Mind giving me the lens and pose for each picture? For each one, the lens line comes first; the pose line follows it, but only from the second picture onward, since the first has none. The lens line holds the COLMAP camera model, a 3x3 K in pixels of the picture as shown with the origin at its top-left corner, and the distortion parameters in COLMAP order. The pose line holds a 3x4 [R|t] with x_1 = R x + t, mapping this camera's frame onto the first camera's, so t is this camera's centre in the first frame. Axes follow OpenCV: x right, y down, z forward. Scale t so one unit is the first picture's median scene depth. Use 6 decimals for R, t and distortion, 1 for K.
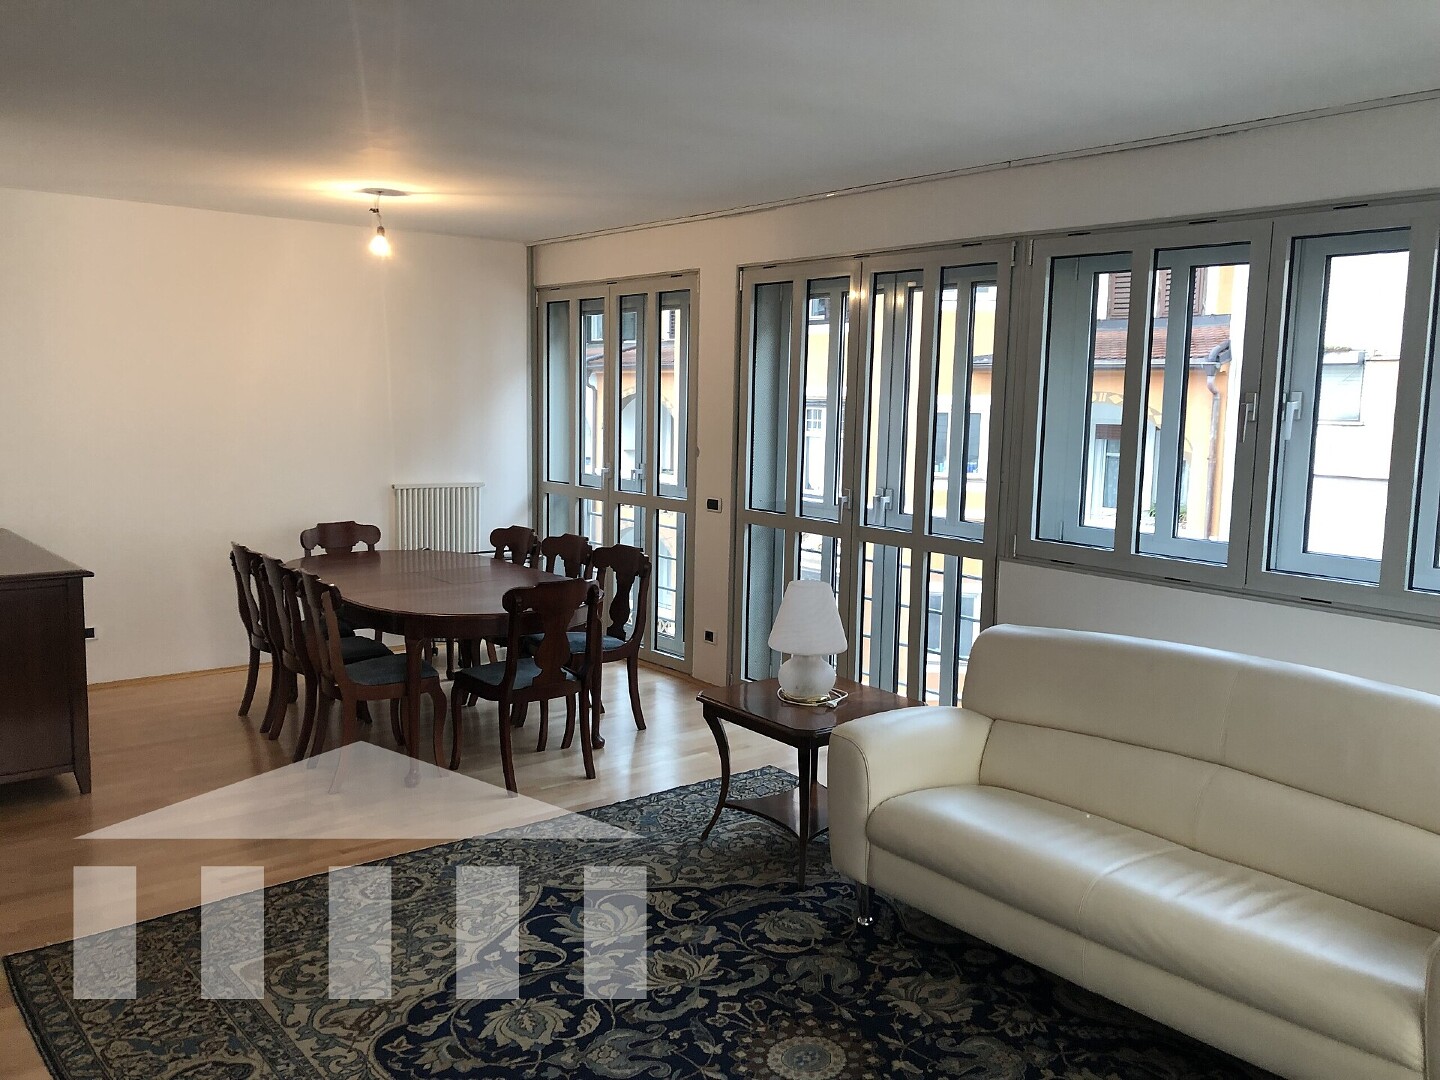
lens RADIAL K [[1159.2, 0, 736.6], [0, 1159.2, 519.3], [0, 0, 1]] dist [0.033799, -0.026200]
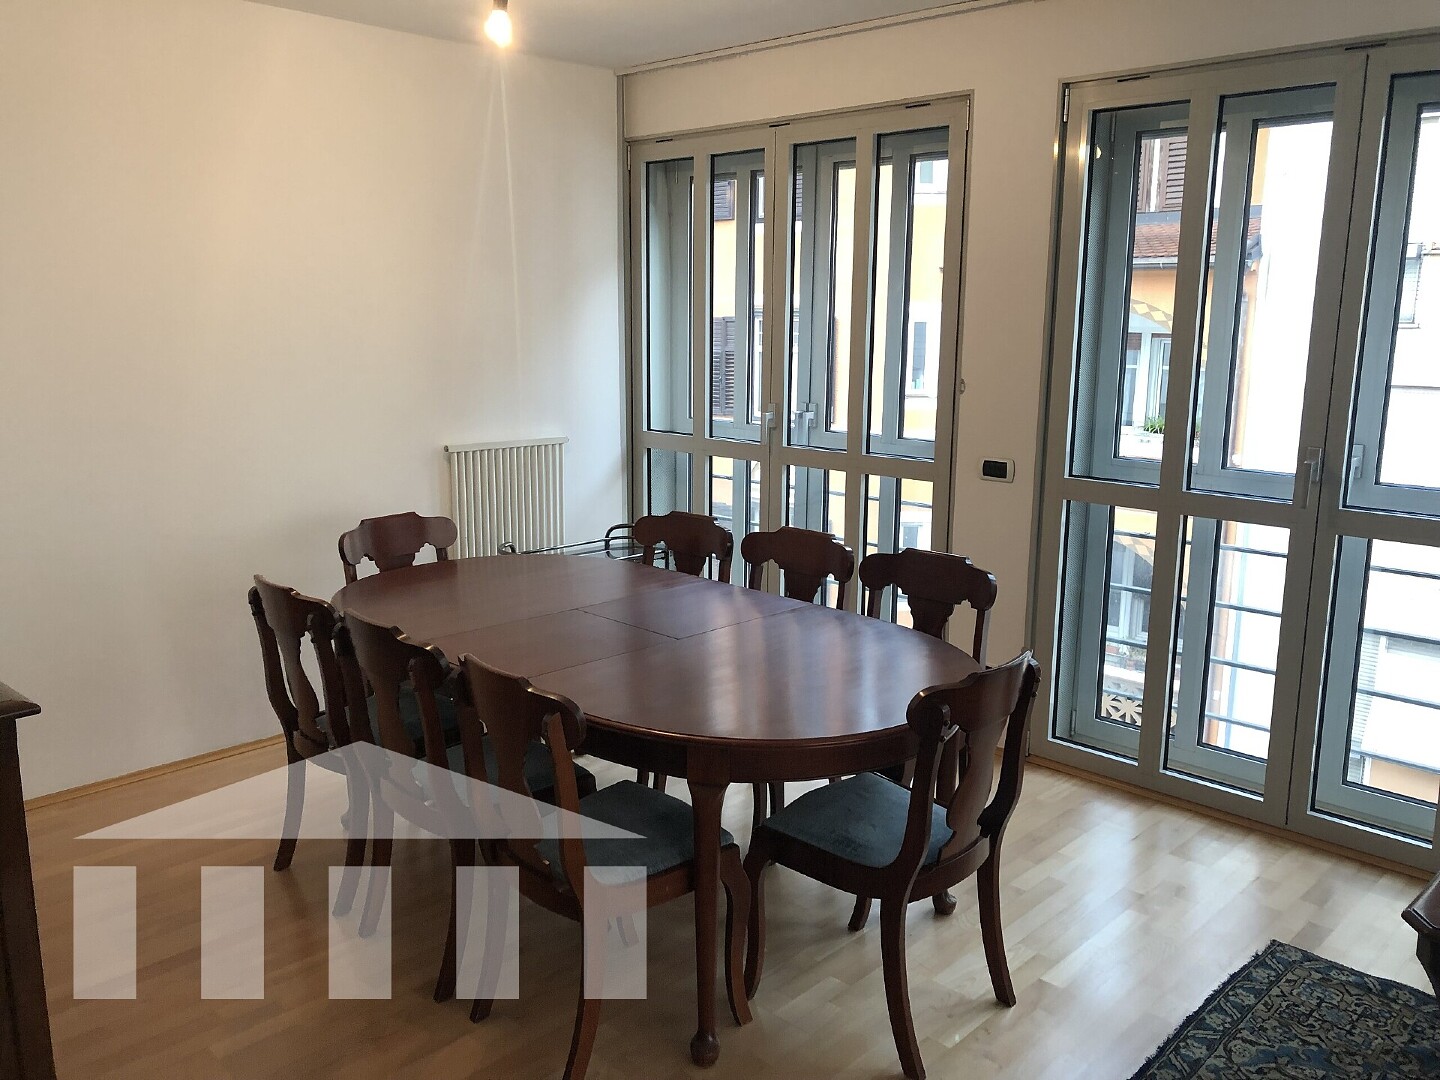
lens RADIAL K [[1159.2, 0, 736.6], [0, 1159.2, 519.3], [0, 0, 1]] dist [0.033799, -0.026200]
pose [[0.992063, -0.034995, 0.120777, -0.203369], [0.025946, 0.996793, 0.075694, -0.031952], [-0.123039, -0.071959, 0.989790, 0.323326]]
